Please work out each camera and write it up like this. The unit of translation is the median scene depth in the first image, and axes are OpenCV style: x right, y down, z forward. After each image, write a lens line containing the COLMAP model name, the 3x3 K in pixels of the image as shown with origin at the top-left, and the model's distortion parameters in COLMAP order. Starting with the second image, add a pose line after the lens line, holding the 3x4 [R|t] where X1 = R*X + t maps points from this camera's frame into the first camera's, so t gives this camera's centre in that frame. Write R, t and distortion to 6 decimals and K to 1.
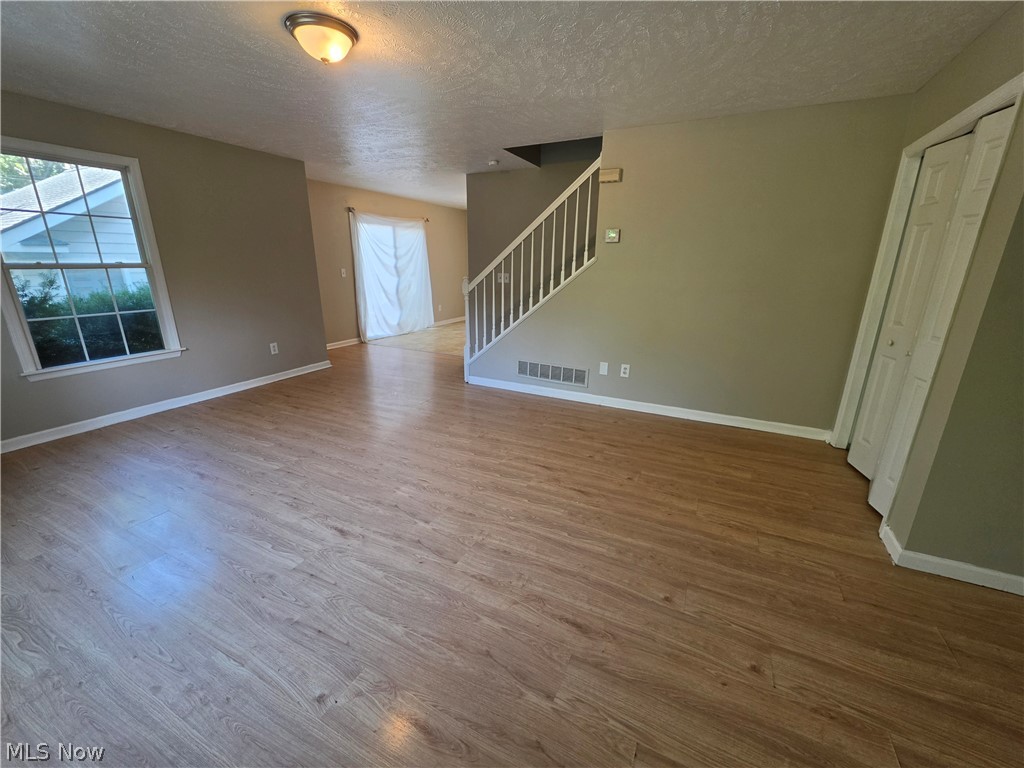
lens RADIAL K [[417.4, 0, 506.8], [0, 417.4, 386.7], [0, 0, 1]] dist [-0.001993, 0.000041]
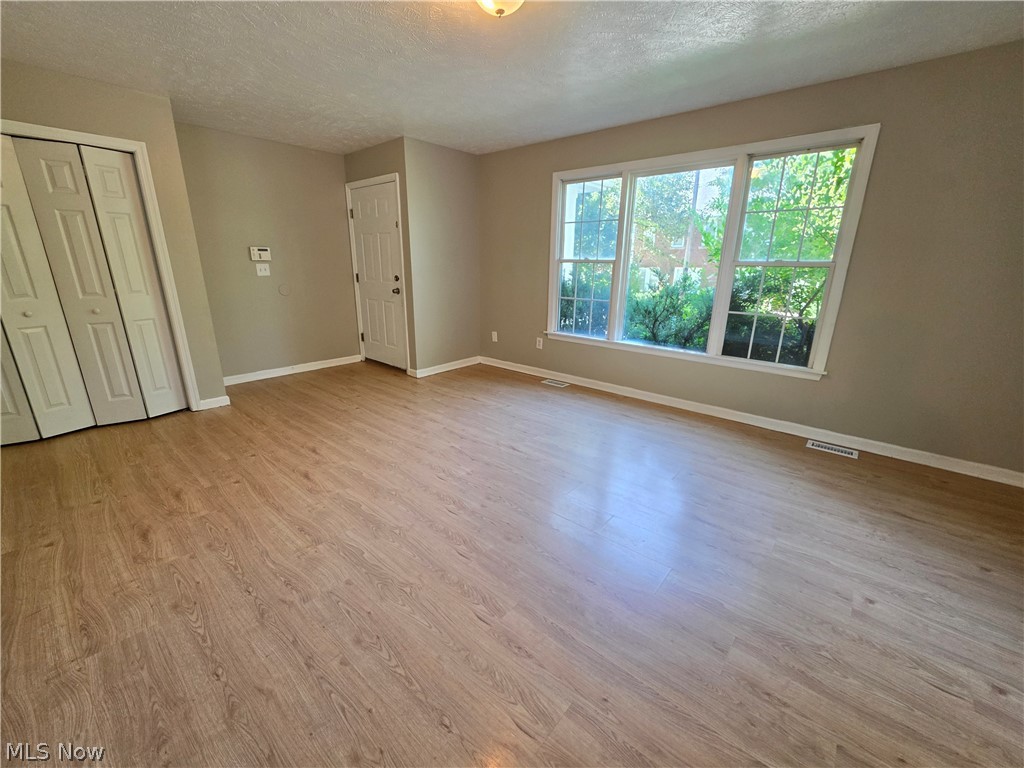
lens RADIAL K [[417.4, 0, 506.8], [0, 417.4, 386.7], [0, 0, 1]] dist [-0.001993, 0.000041]
pose [[-0.967905, -0.090363, 0.234509, -0.590411], [0.055392, 0.833470, 0.549782, -0.496850], [-0.245136, 0.545127, -0.801714, 1.736726]]
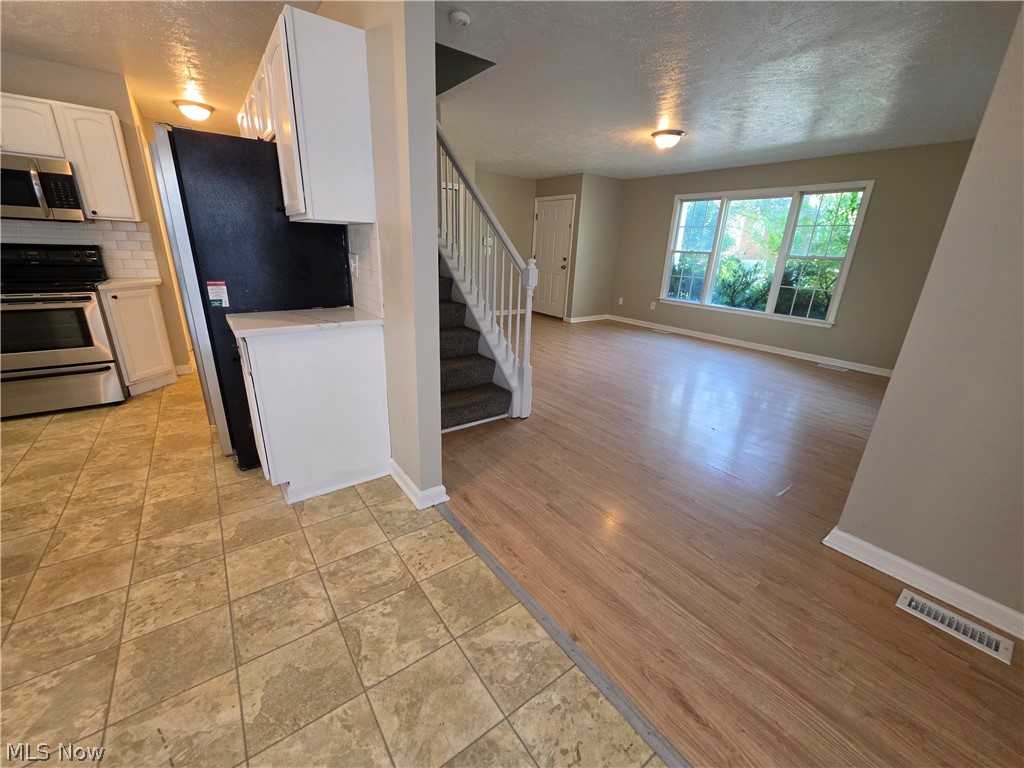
lens RADIAL K [[417.4, 0, 506.8], [0, 417.4, 386.7], [0, 0, 1]] dist [-0.001993, 0.000041]
pose [[-0.891823, -0.185247, 0.412717, -0.664023], [0.088361, 0.823412, 0.560522, -0.856105], [-0.443671, 0.536354, -0.717969, 2.898090]]
